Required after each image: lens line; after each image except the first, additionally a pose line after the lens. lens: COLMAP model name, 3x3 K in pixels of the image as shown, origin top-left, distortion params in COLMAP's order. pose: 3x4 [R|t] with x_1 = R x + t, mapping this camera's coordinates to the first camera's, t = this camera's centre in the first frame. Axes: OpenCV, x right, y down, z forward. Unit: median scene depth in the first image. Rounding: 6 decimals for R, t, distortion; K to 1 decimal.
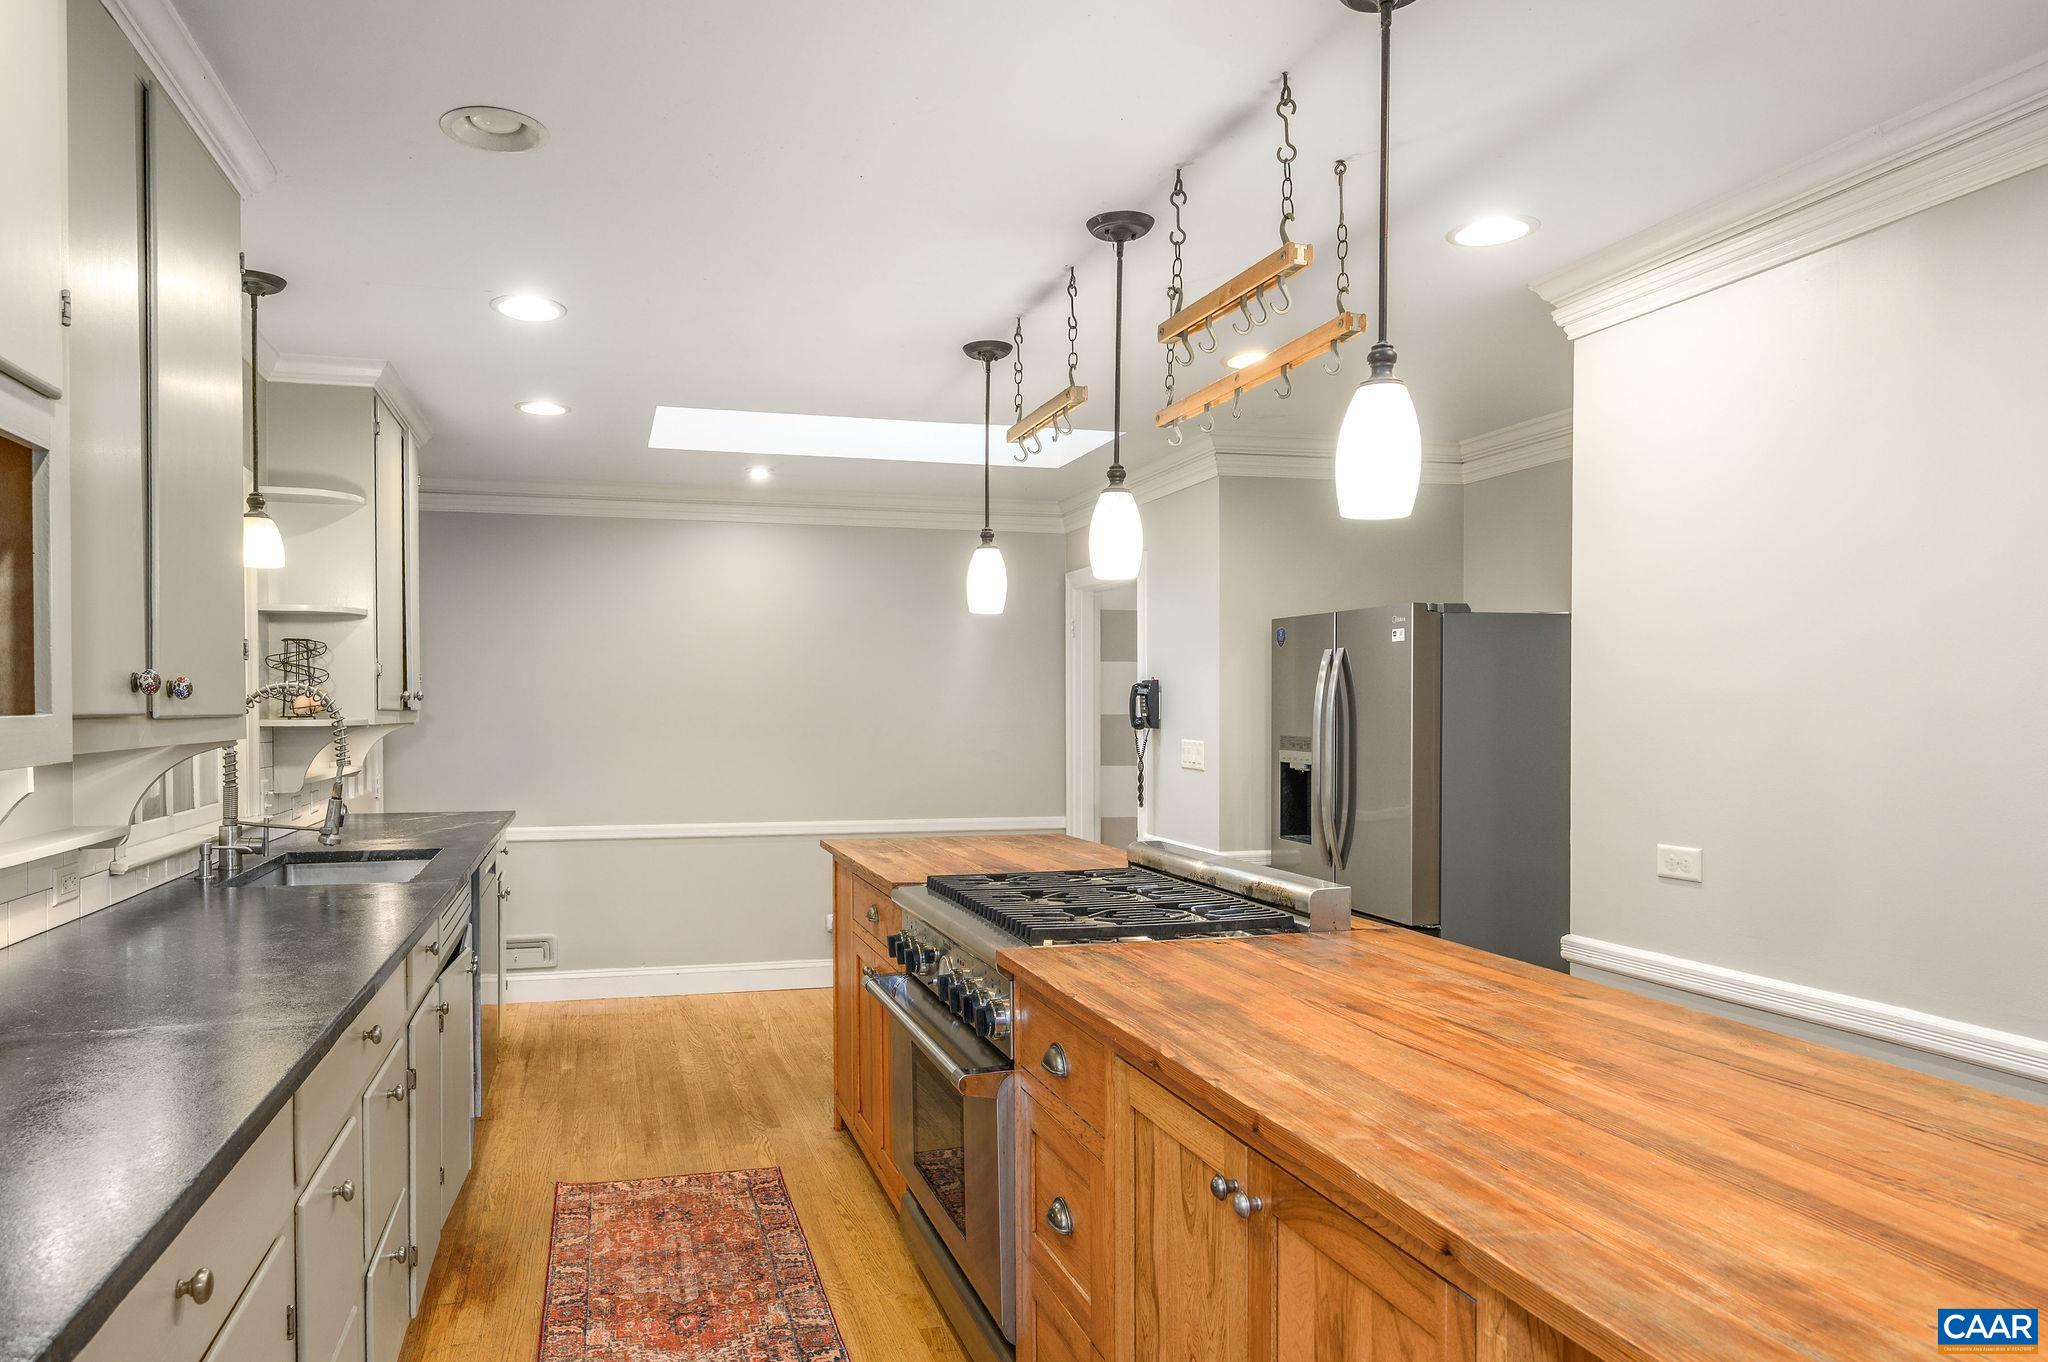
lens RADIAL K [[1251.9, 0, 917.6], [0, 1251.9, 722.4], [0, 0, 1]] dist [0.006932, -0.004662]
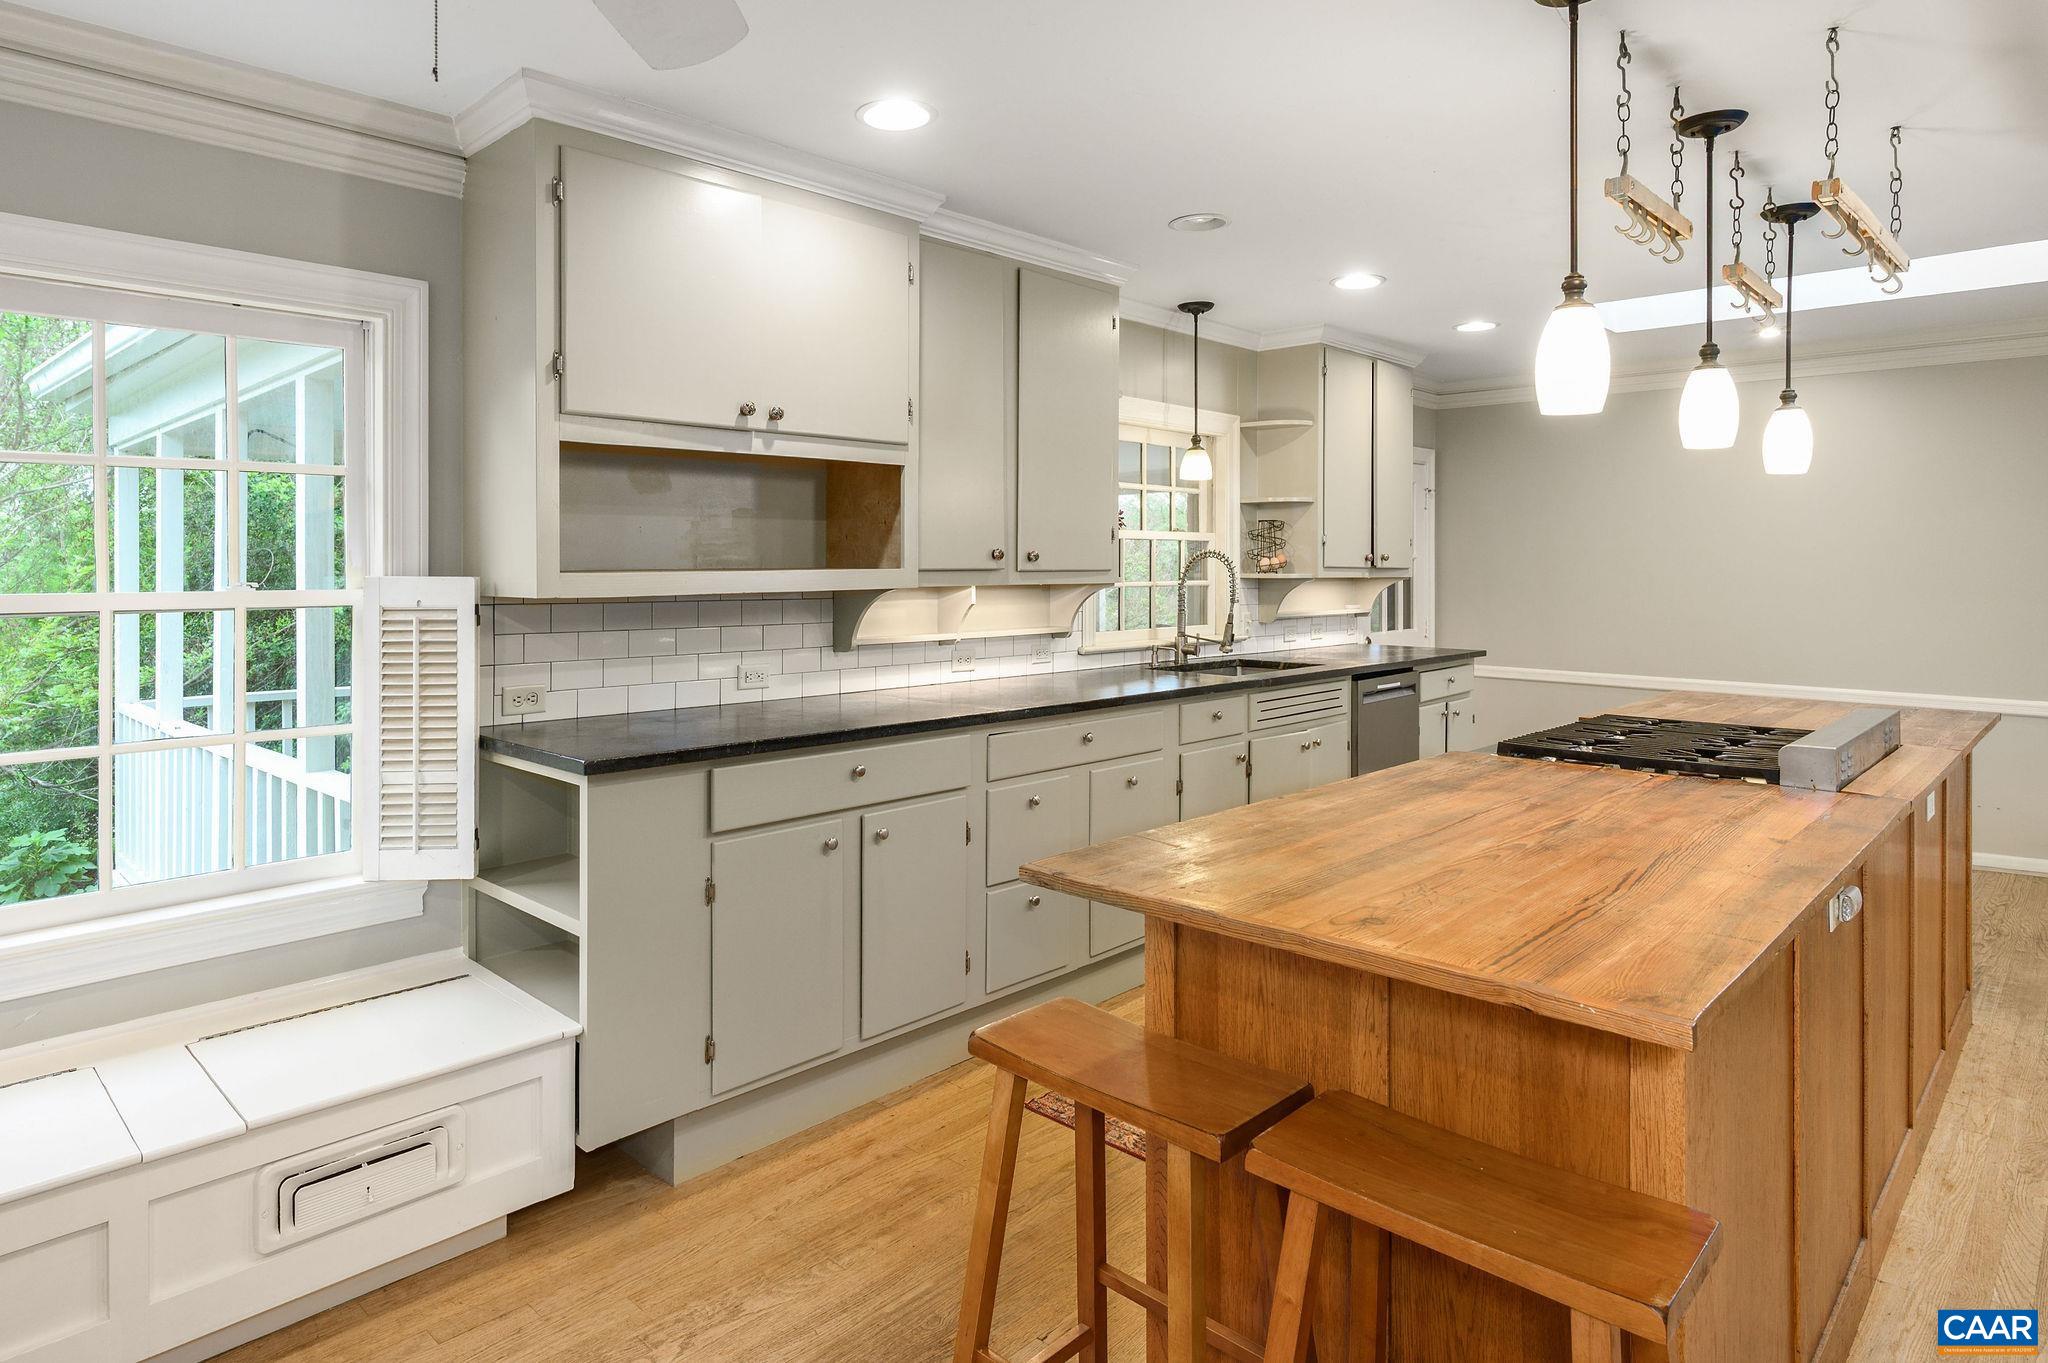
lens RADIAL K [[1196.3, 0, 971.5], [0, 1196.3, 554.6], [0, 0, 1]] dist [-0.003417, -0.001373]
pose [[0.529281, -0.004412, -0.848435, 0.695137], [-0.013055, 0.999826, -0.013344, -0.001930], [0.848346, 0.018139, 0.529131, -0.081774]]
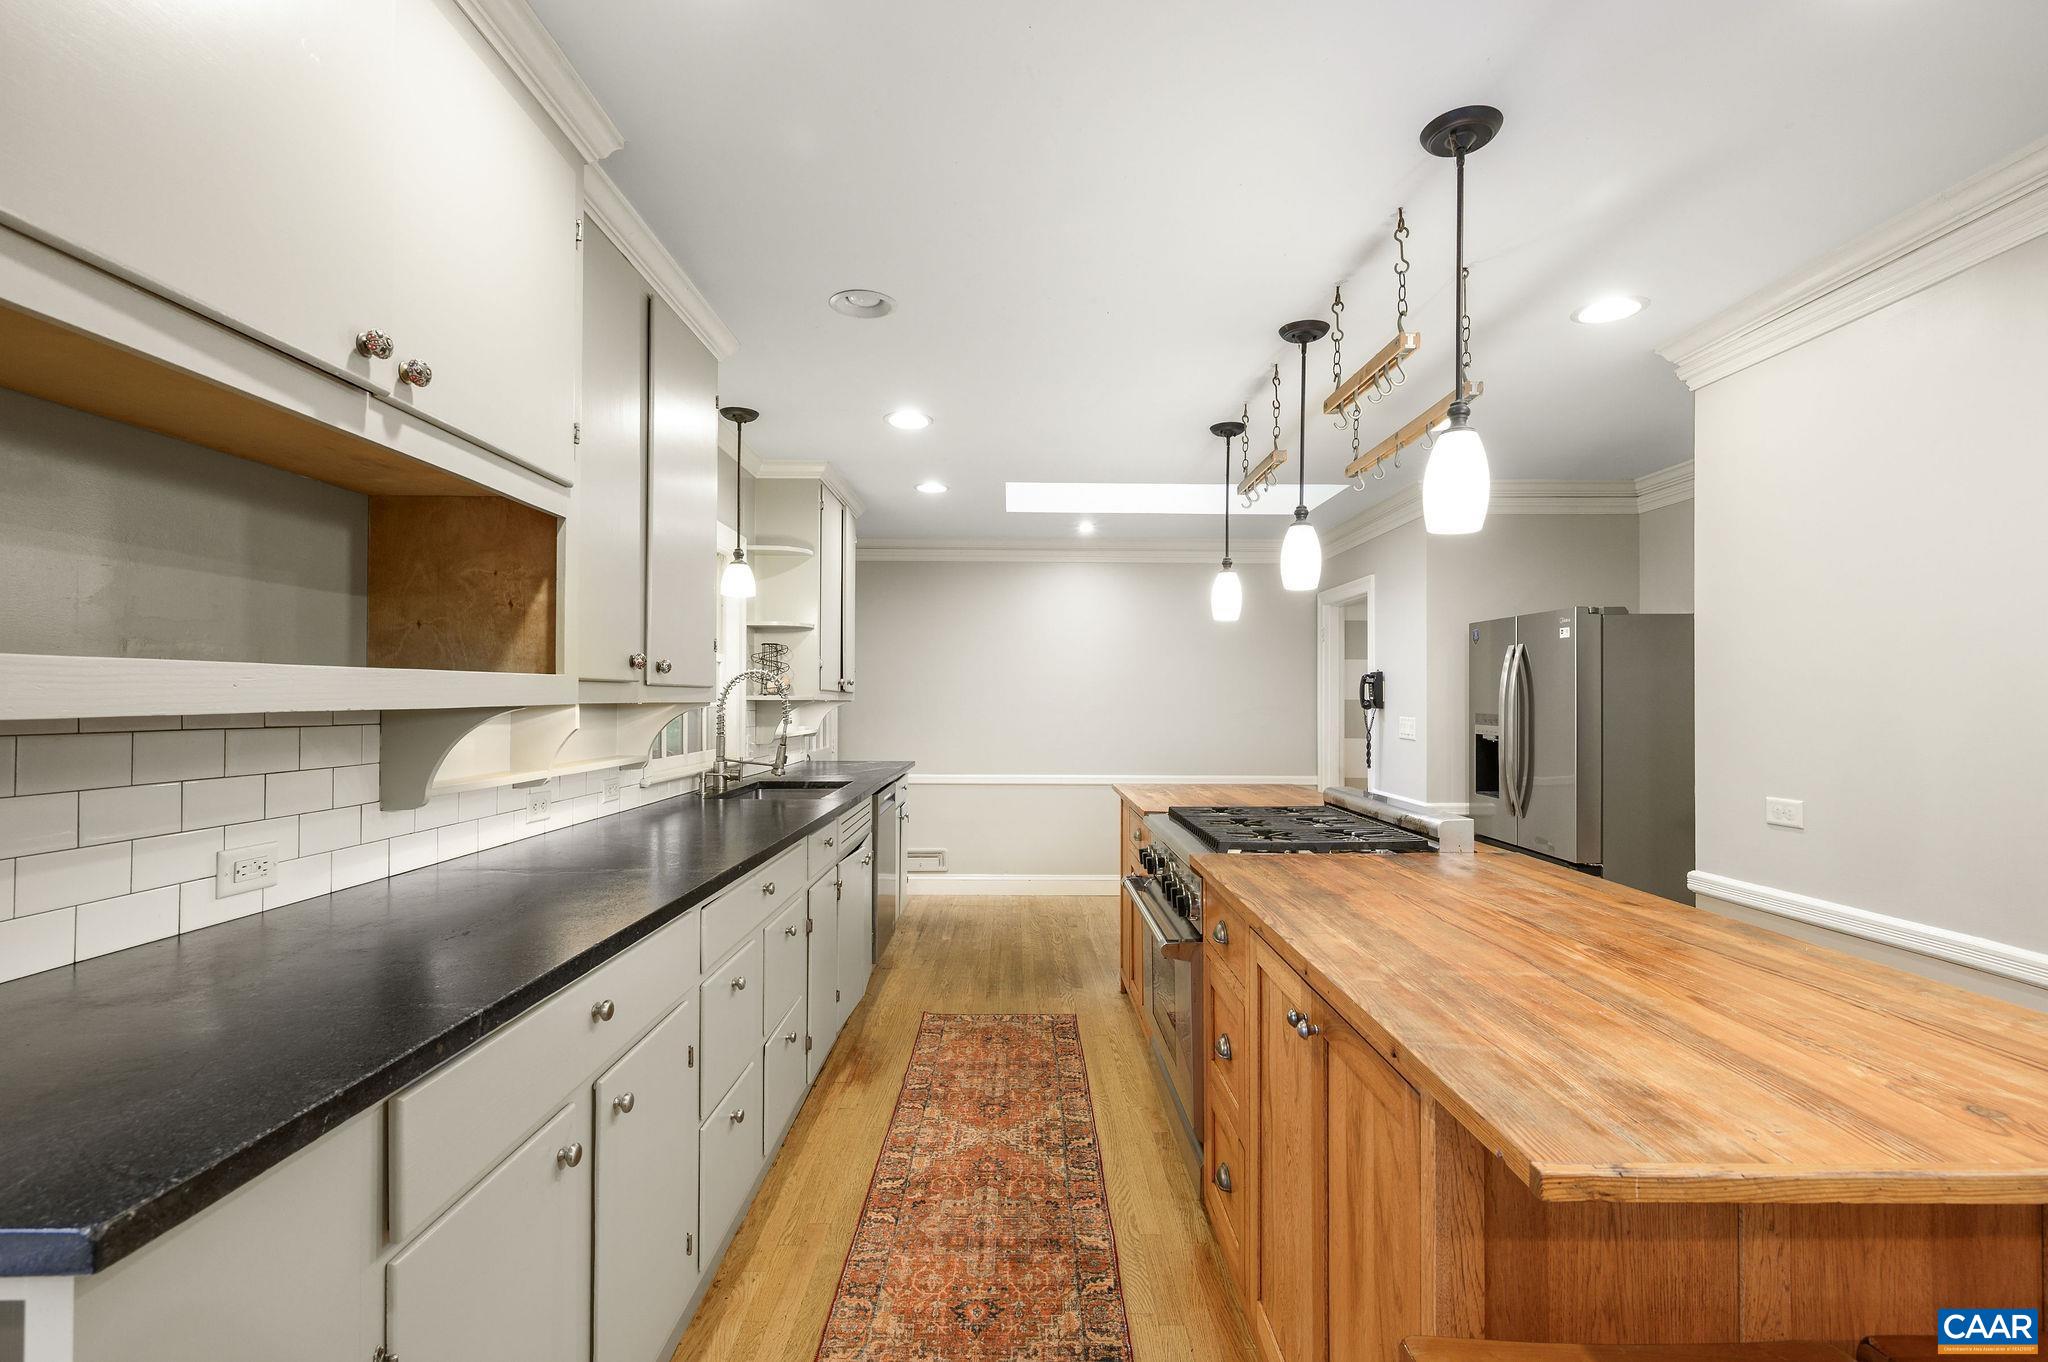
lens RADIAL K [[911.8, 0, 1037.4], [0, 911.8, 691.4], [0, 0, 1]] dist [0.004609, 0.000303]
pose [[0.975096, 0.001799, -0.221775, 0.094385], [-0.006853, 0.999734, -0.022023, 0.018482], [0.221676, 0.022995, 0.974849, -0.023149]]
